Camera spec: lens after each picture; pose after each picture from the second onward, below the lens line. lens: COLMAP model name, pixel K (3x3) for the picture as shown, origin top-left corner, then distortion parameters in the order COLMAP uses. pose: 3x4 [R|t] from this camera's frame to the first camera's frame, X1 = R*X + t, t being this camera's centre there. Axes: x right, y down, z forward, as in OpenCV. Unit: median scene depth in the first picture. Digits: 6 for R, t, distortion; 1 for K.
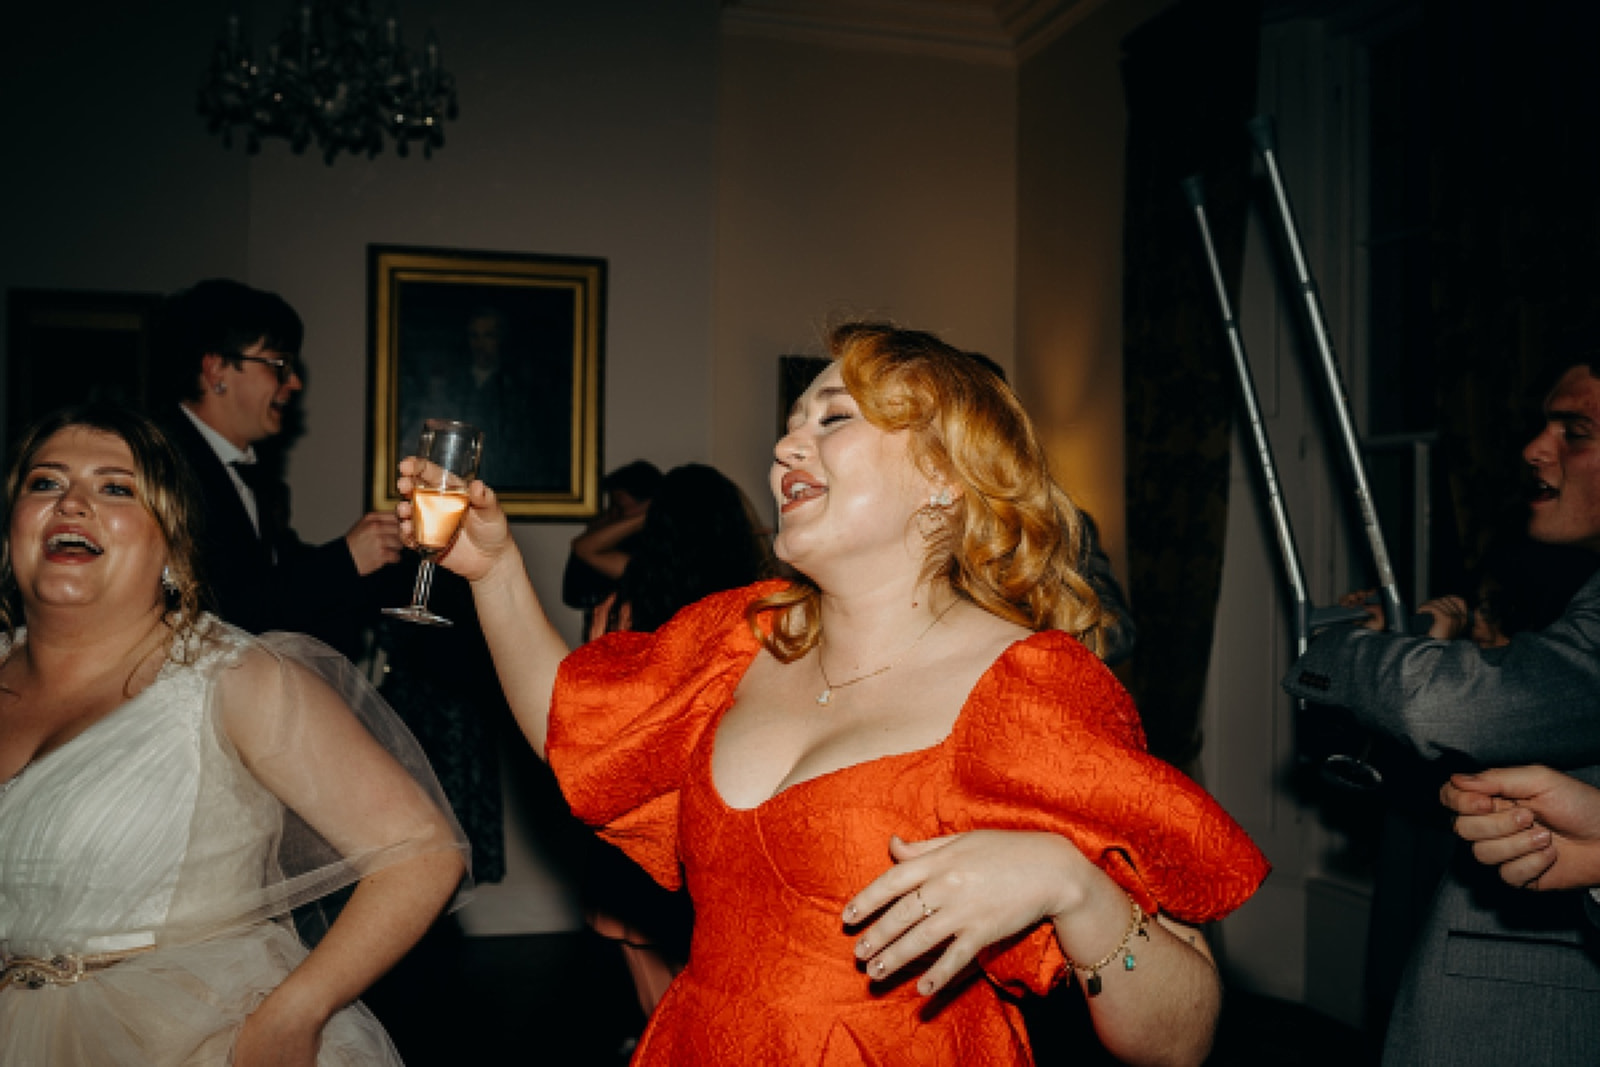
lens RADIAL K [[1546.9, 0, 791.4], [0, 1546.9, 536.5], [0, 0, 1]] dist [-0.020301, 0.000000]
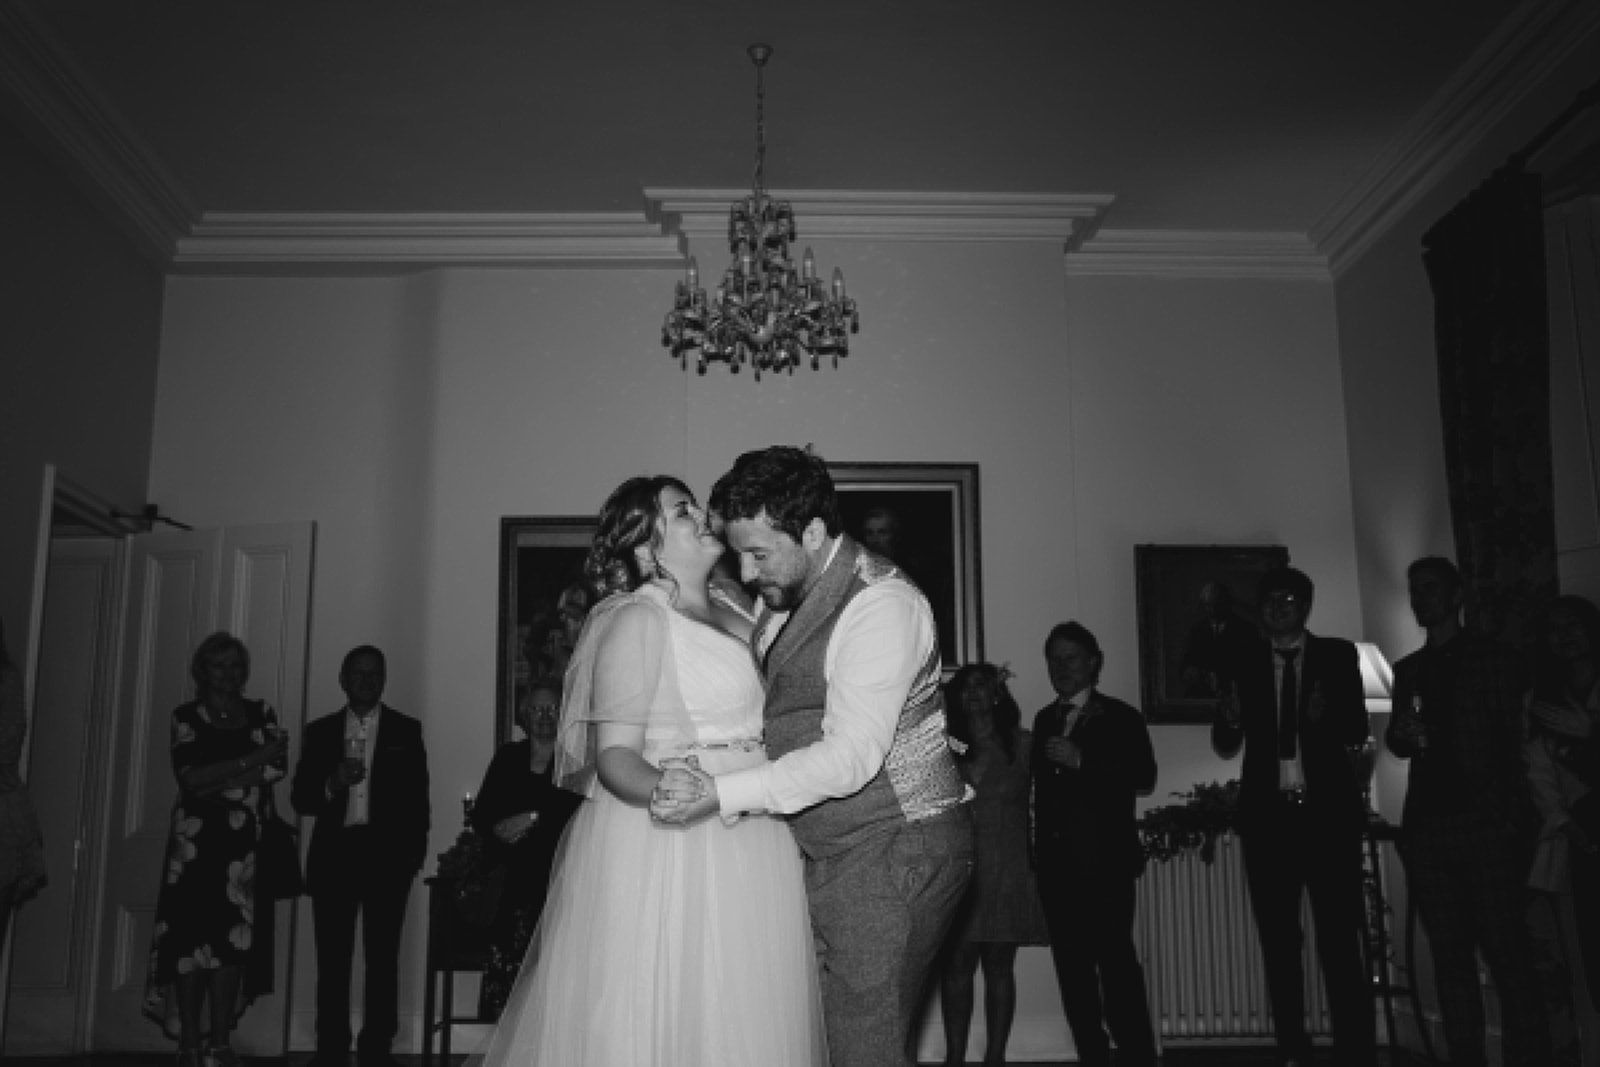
lens RADIAL K [[1546.9, 0, 797.6], [0, 1546.9, 528.5], [0, 0, 1]] dist [-0.020301, 0.000000]
pose [[0.973087, -0.063205, -0.221600, 0.005140], [0.017112, 0.978814, -0.204033, 0.135187], [0.229801, 0.194750, 0.953553, -0.178283]]
